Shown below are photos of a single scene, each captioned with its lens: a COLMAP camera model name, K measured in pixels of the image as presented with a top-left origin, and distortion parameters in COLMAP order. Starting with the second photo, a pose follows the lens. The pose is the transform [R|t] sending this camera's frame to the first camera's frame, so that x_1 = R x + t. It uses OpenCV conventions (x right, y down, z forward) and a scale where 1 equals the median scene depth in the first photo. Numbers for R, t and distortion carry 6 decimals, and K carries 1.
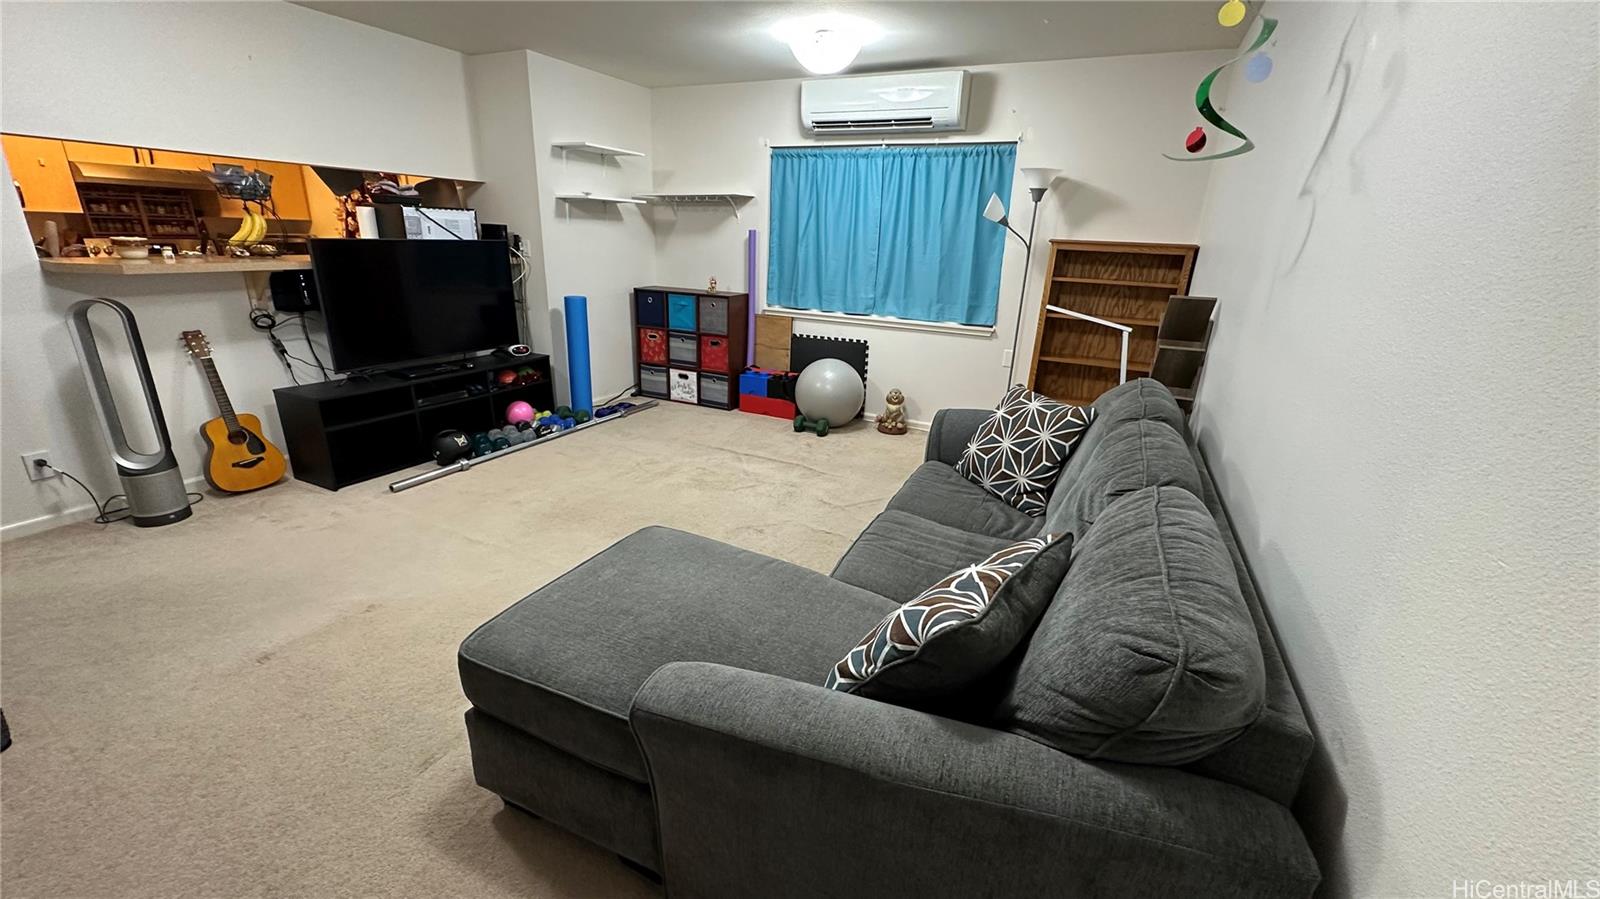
lens RADIAL K [[641.7, 0, 801.9], [0, 641.7, 451.7], [0, 0, 1]] dist [-0.001361, -0.000104]
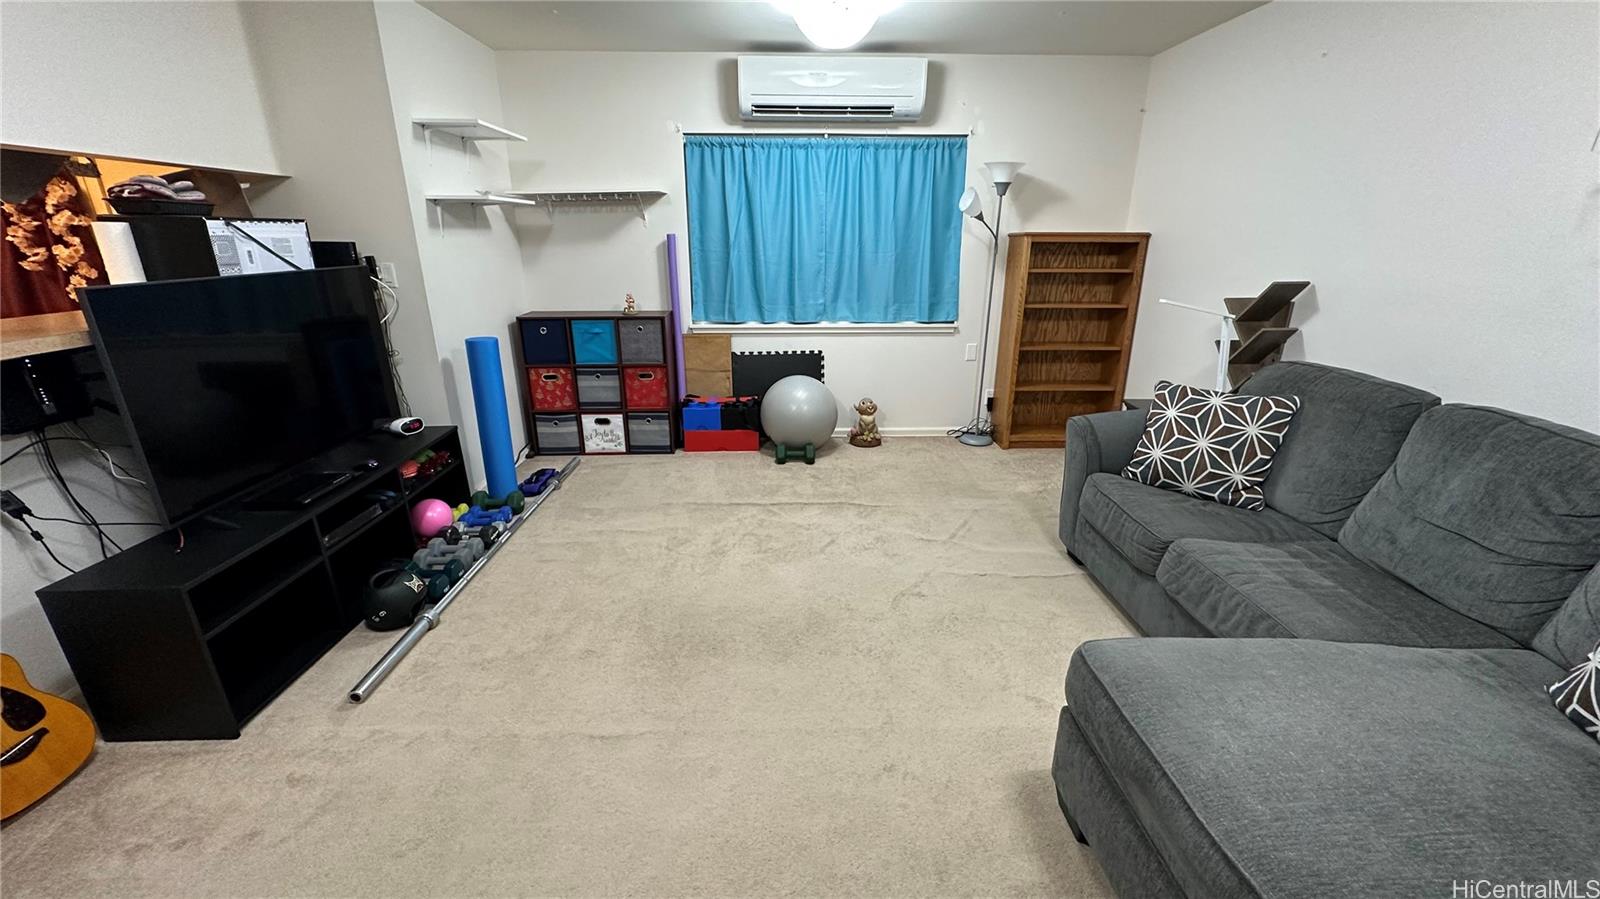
lens RADIAL K [[641.7, 0, 803.1], [0, 641.7, 449.1], [0, 0, 1]] dist [-0.001361, -0.000104]
pose [[0.884262, -0.184064, 0.429186, -0.378580], [0.180522, 0.982332, 0.049356, -0.095382], [-0.430688, 0.033834, 0.901867, 0.218877]]
